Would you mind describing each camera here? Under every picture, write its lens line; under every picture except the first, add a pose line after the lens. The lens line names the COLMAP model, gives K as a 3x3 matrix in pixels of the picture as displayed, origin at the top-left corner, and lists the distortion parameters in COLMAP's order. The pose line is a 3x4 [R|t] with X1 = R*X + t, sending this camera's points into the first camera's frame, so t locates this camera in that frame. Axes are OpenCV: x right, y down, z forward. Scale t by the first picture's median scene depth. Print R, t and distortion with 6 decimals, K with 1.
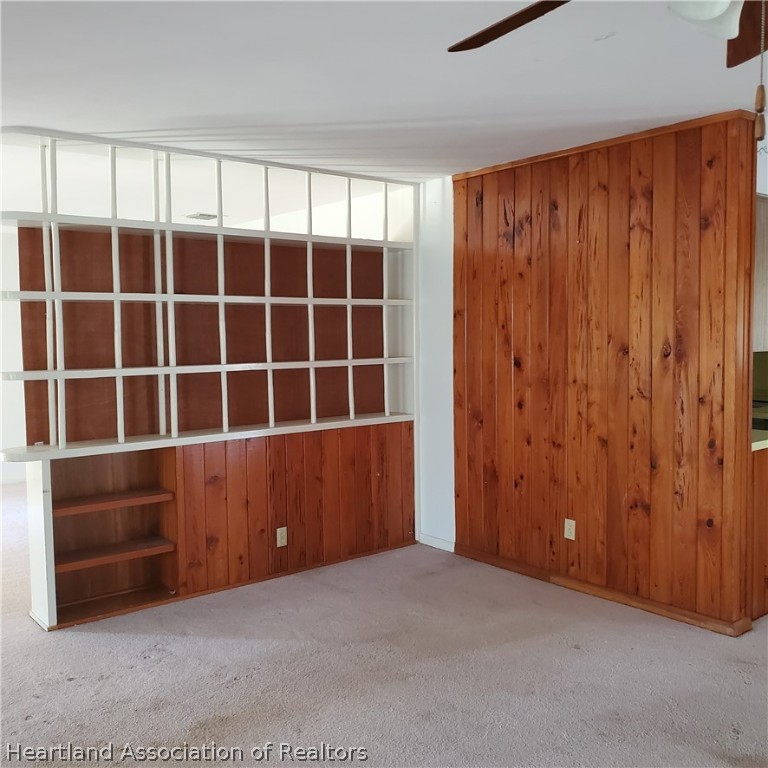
lens RADIAL K [[805.2, 0, 384.0], [0, 805.2, 384.0], [0, 0, 1]] dist [0.182999, -0.470777]
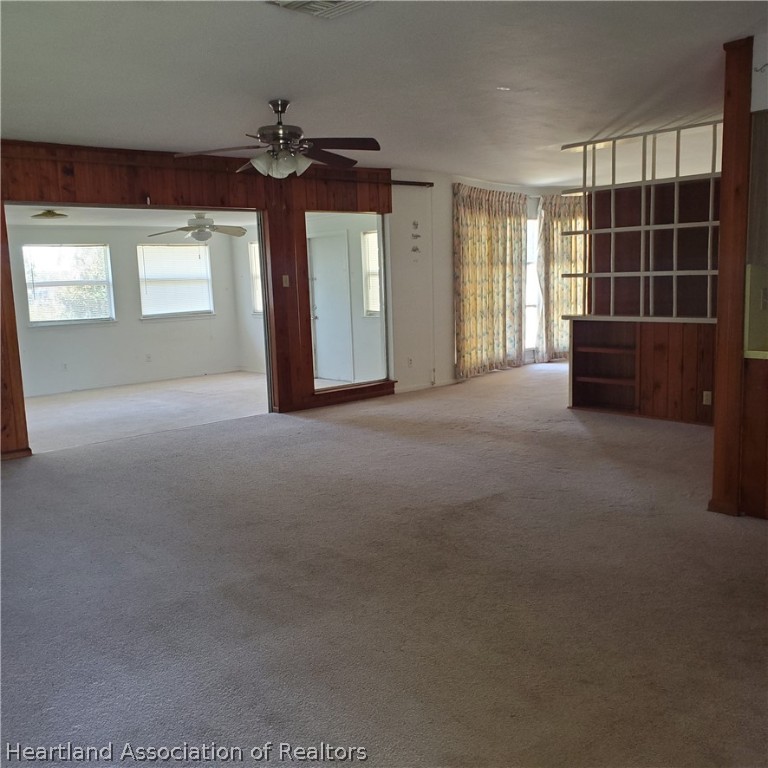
lens RADIAL K [[774.4, 0, 384.0], [0, 774.4, 384.0], [0, 0, 1]] dist [-0.003353, -0.394295]
pose [[0.065119, 0.155626, -0.985667, 1.191998], [-0.021958, 0.987748, 0.154504, -0.024296], [0.997636, 0.011582, 0.067738, 0.389668]]
